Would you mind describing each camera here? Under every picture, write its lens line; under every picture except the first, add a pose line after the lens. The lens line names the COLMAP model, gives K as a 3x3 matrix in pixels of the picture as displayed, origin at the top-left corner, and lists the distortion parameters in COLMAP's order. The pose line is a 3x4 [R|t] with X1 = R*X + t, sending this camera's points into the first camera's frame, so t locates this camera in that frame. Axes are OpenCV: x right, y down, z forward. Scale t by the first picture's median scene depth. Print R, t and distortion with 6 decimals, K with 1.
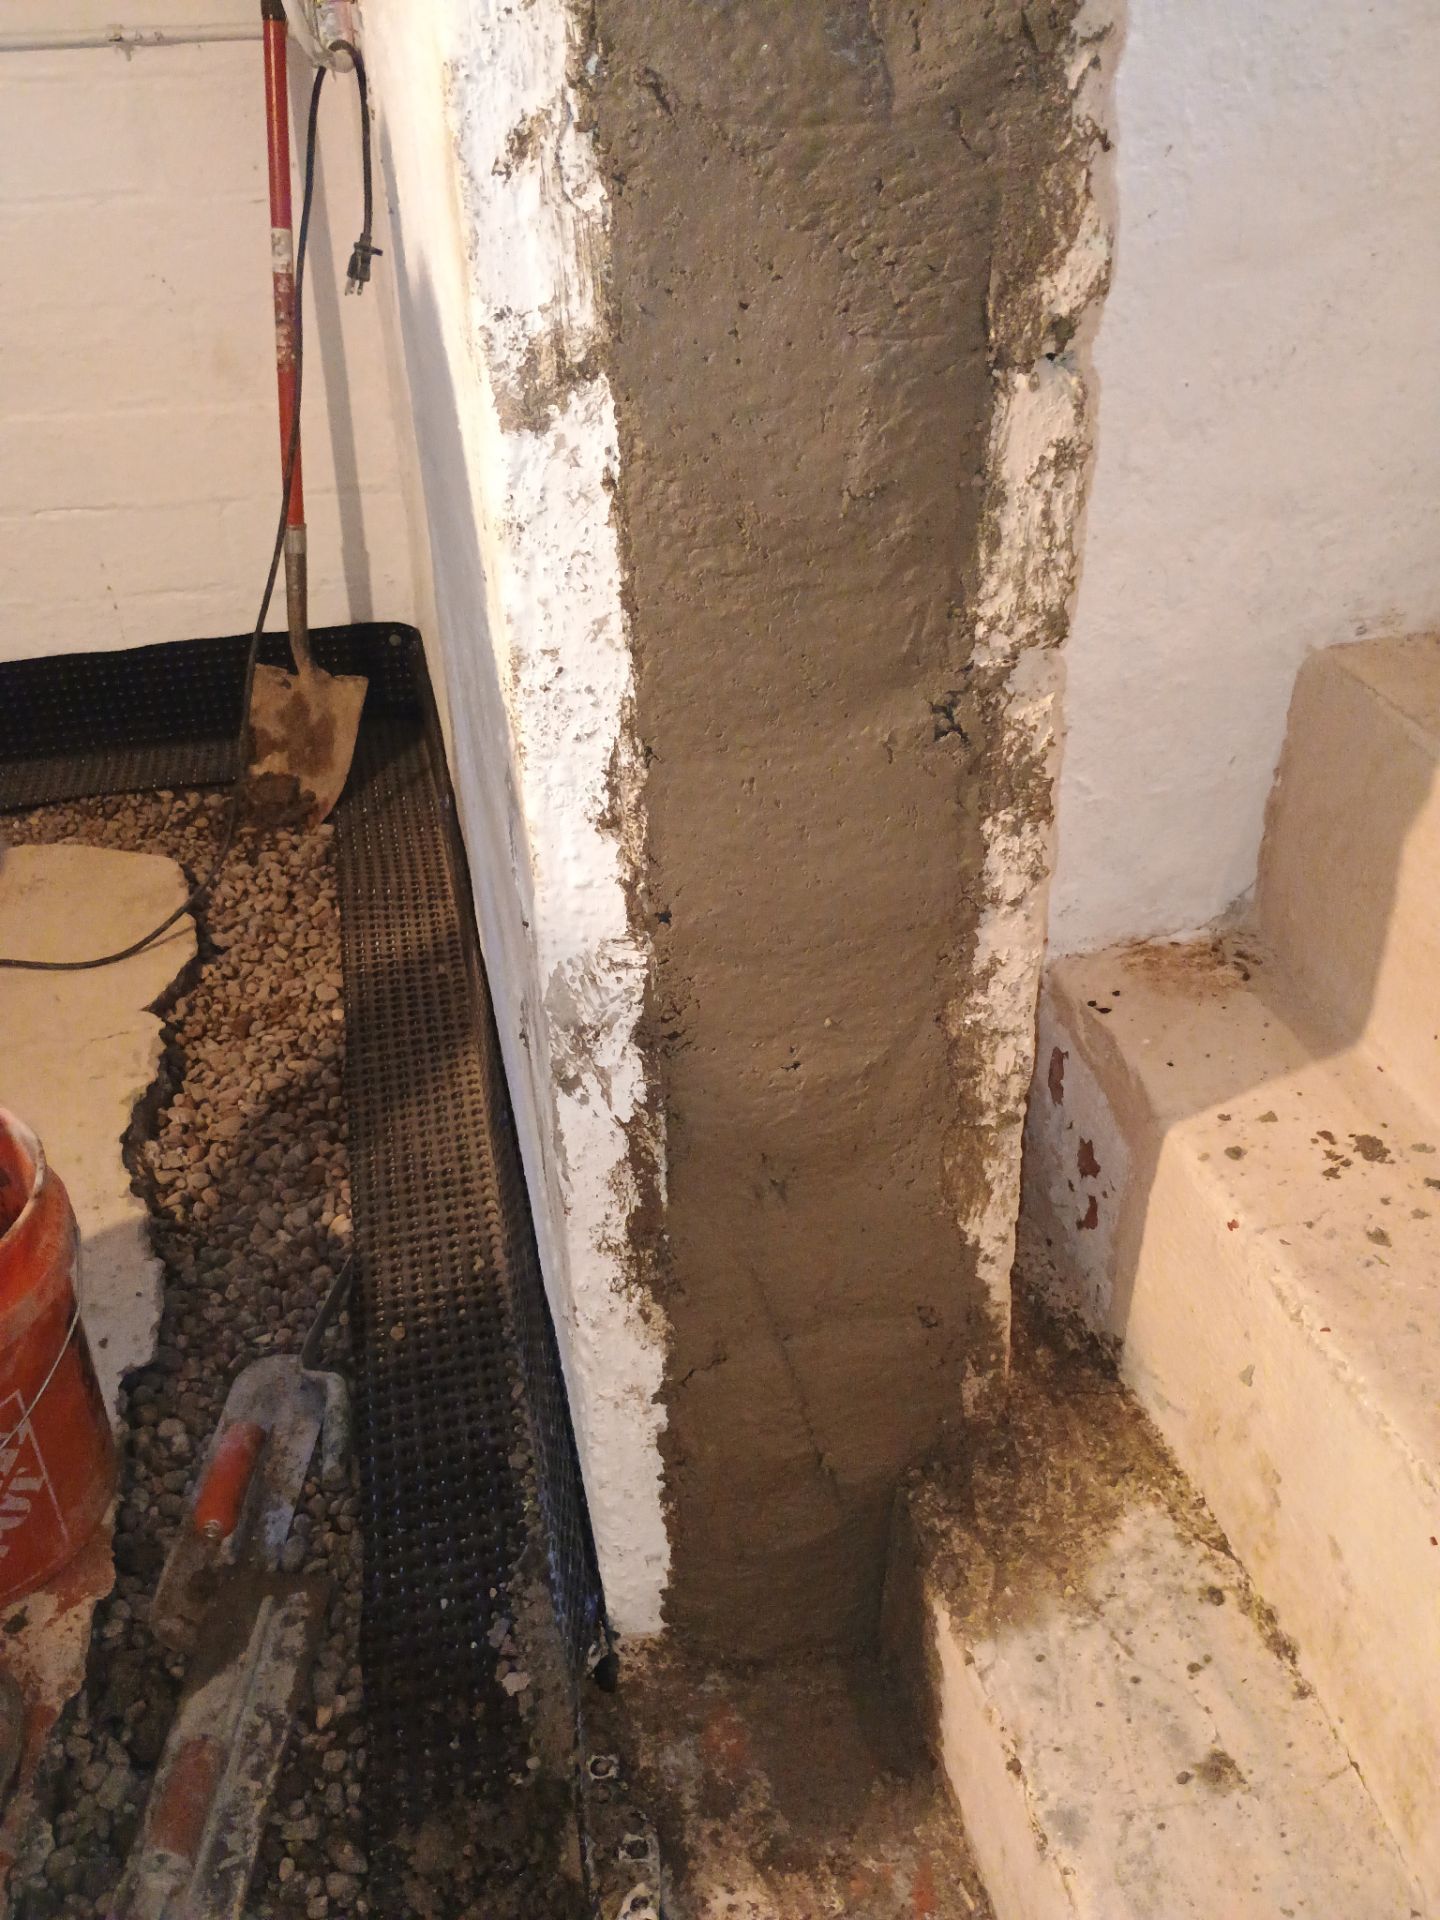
lens RADIAL K [[1715.6, 0, 688.9], [0, 1715.6, 934.7], [0, 0, 1]] dist [0.085579, -0.089648]
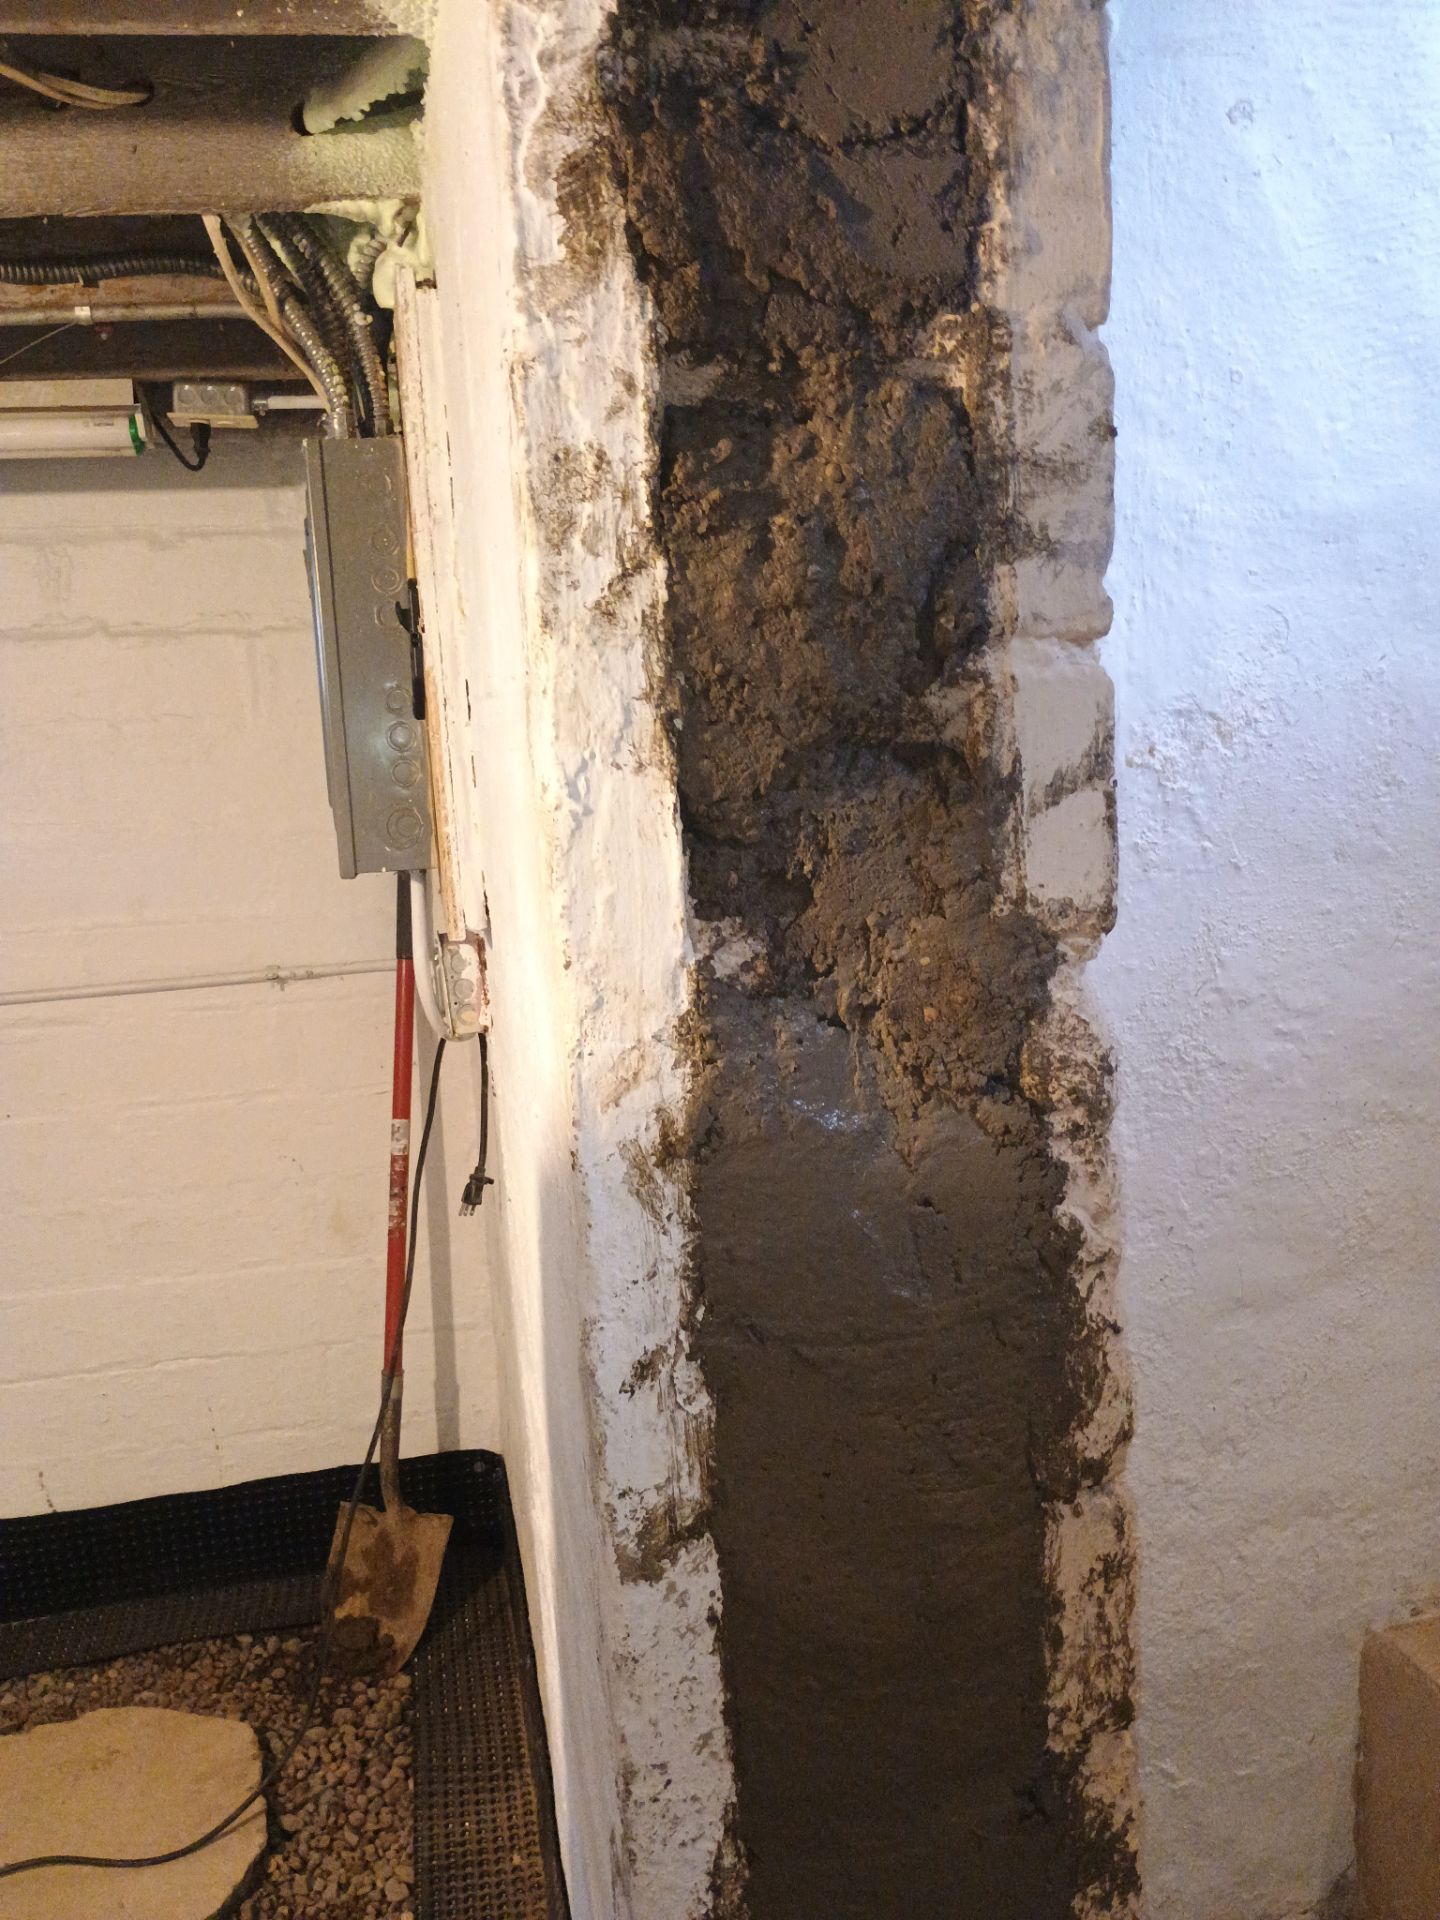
lens RADIAL K [[1715.6, 0, 688.9], [0, 1715.6, 934.7], [0, 0, 1]] dist [0.085579, -0.089648]
pose [[0.999217, -0.022539, -0.032509, -0.011467], [0.008716, 0.927051, -0.374834, -0.198198], [0.038586, 0.374257, 0.926522, -0.186682]]
